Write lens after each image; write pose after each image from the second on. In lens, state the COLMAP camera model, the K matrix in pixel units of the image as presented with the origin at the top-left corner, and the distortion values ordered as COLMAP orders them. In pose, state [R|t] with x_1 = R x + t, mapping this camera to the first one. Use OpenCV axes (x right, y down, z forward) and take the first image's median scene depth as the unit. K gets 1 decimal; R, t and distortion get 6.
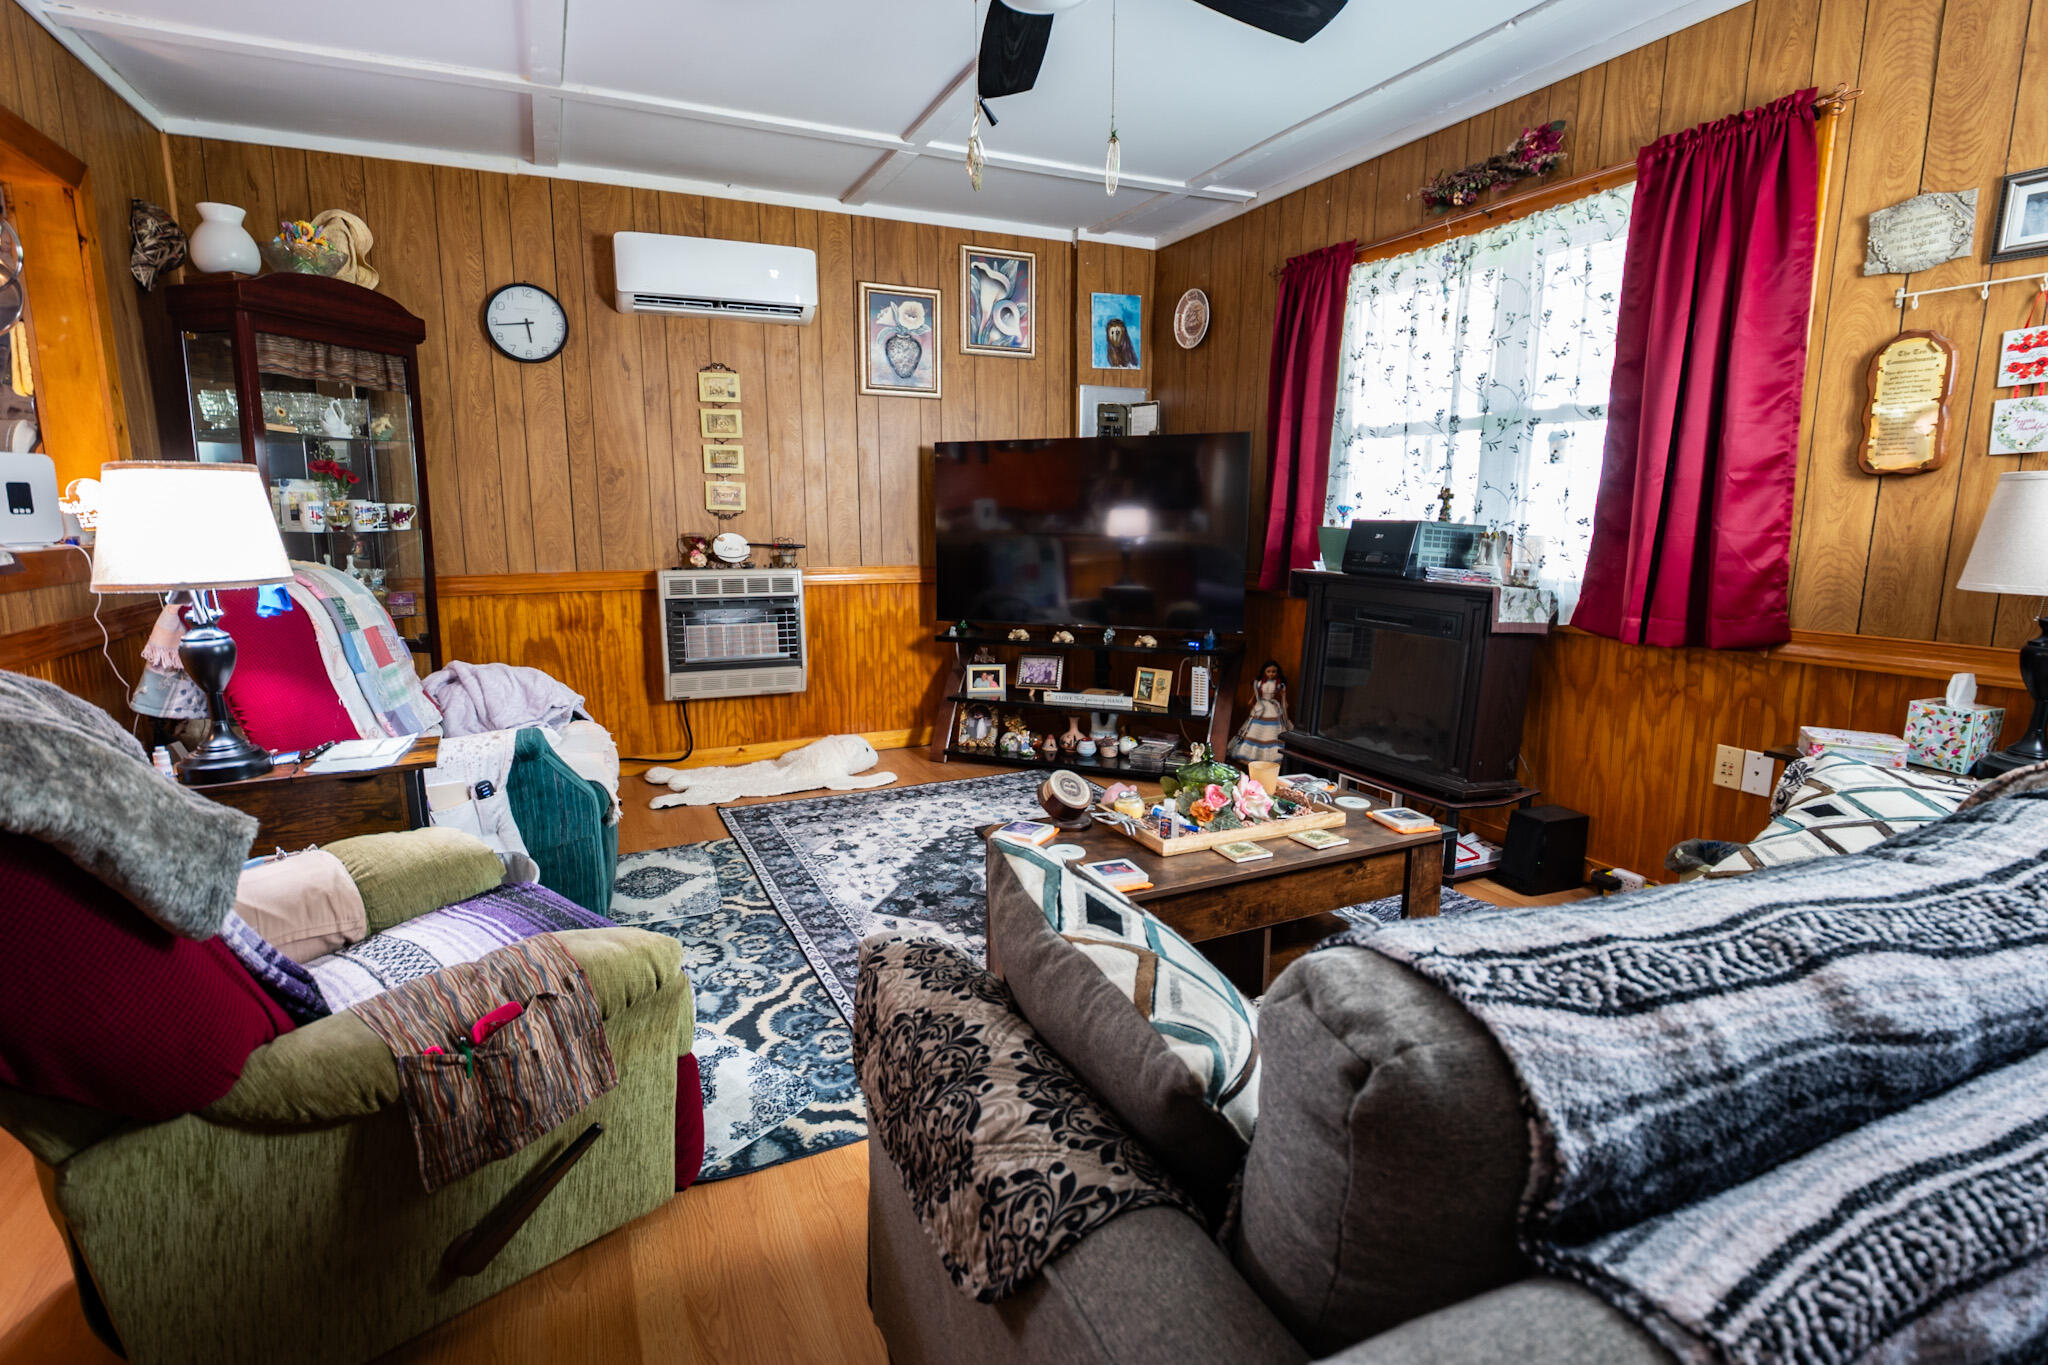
lens RADIAL K [[1022.6, 0, 1015.6], [0, 1022.6, 687.3], [0, 0, 1]] dist [-0.010710, -0.000632]
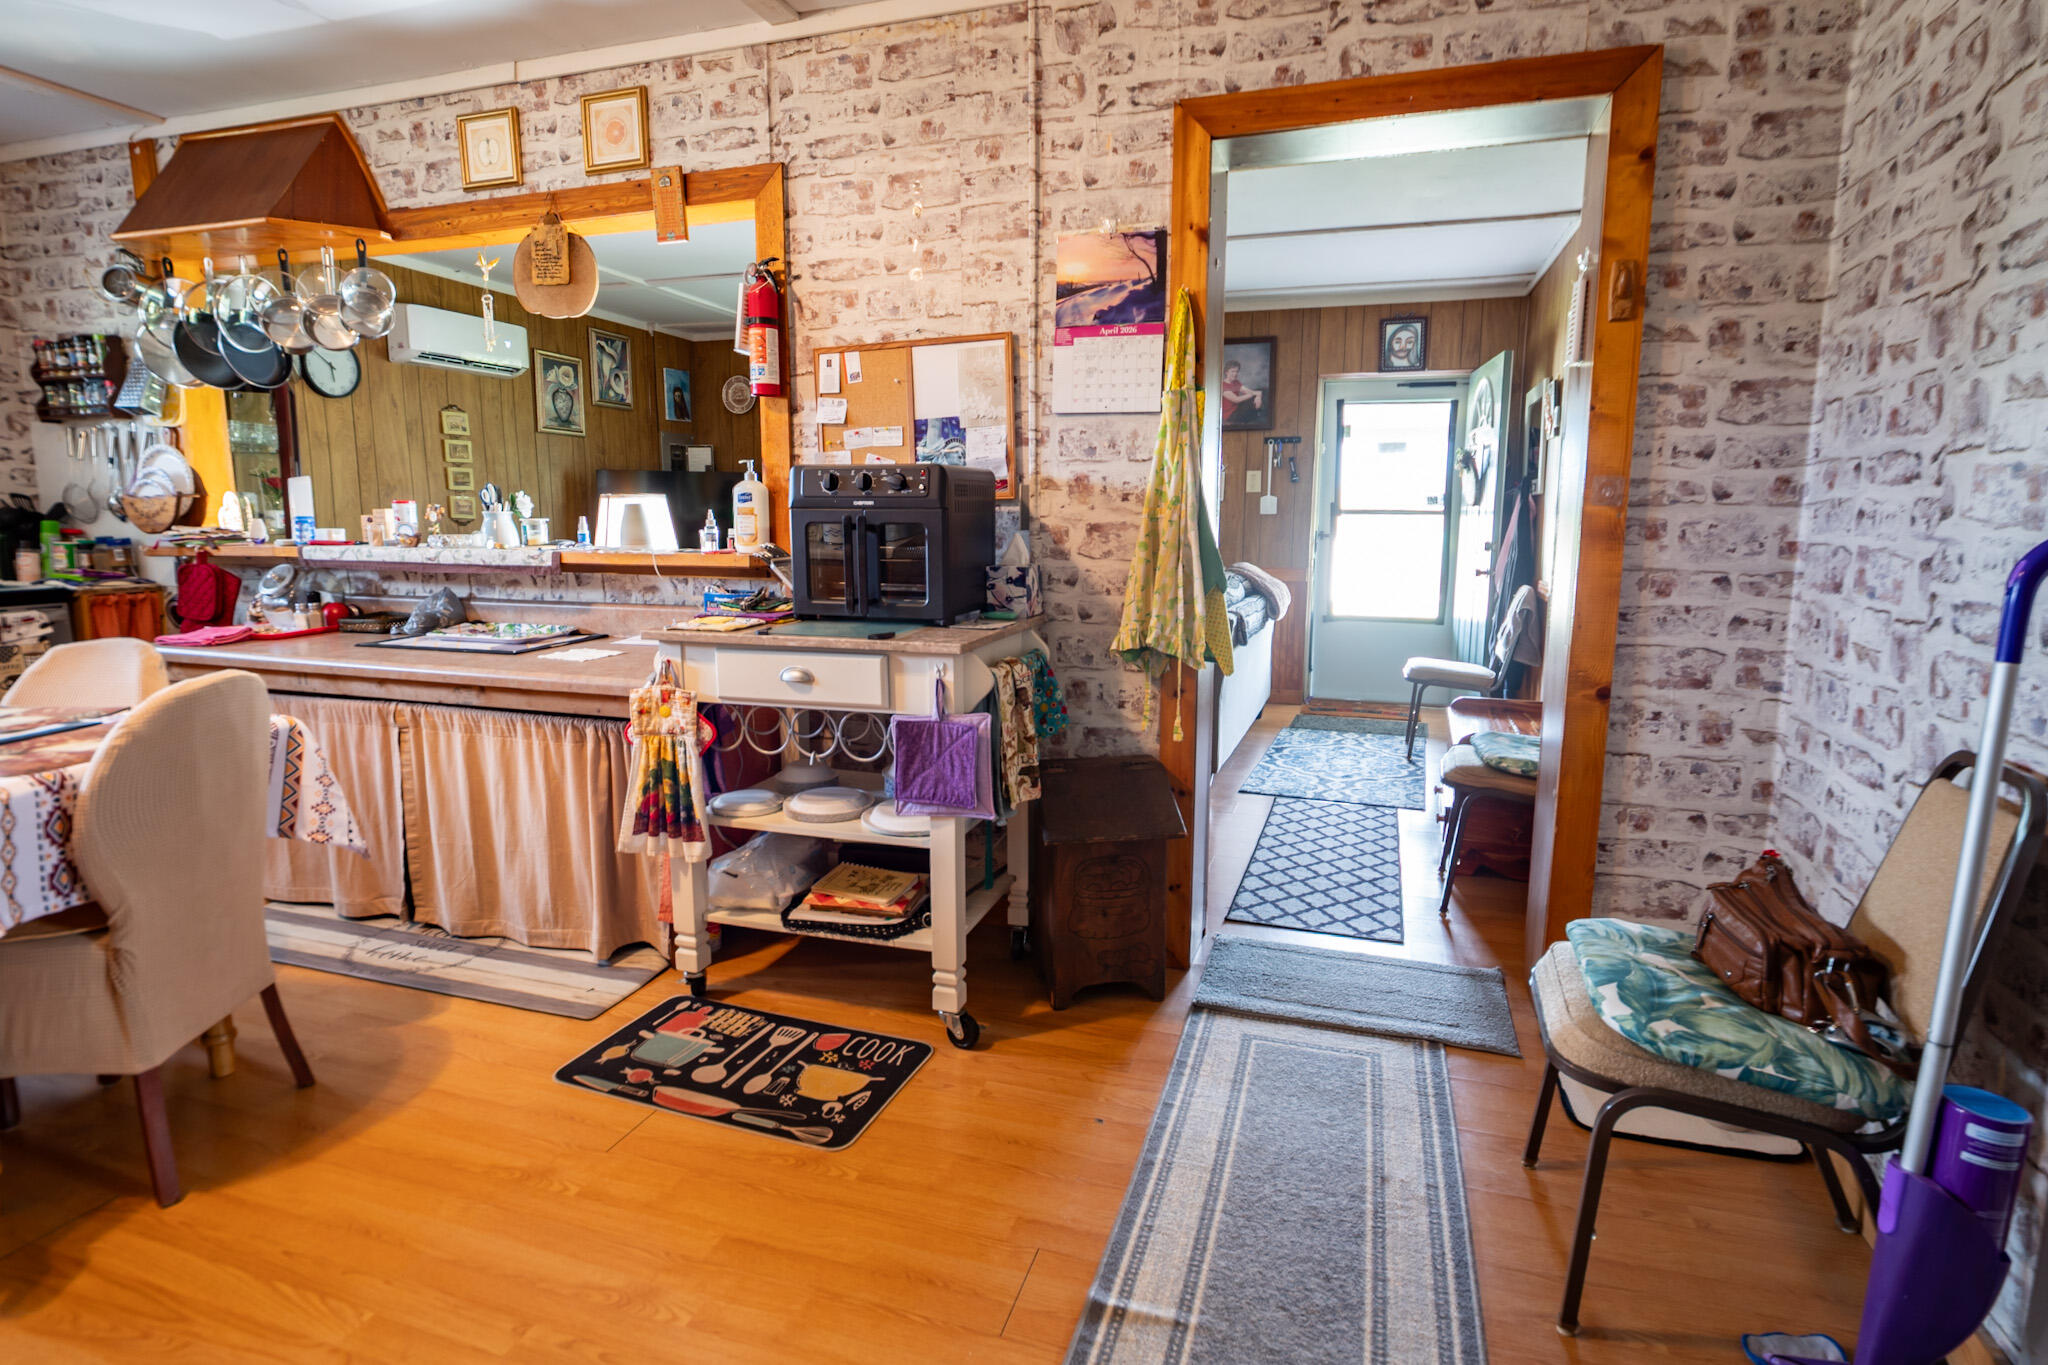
lens RADIAL K [[1022.6, 0, 1028.9], [0, 1022.6, 683.1], [0, 0, 1]] dist [-0.010710, -0.000632]
pose [[0.672498, -0.116730, 0.730835, -0.757104], [0.117232, 0.991818, 0.050540, 0.049990], [-0.730755, 0.051689, 0.680680, -0.376258]]
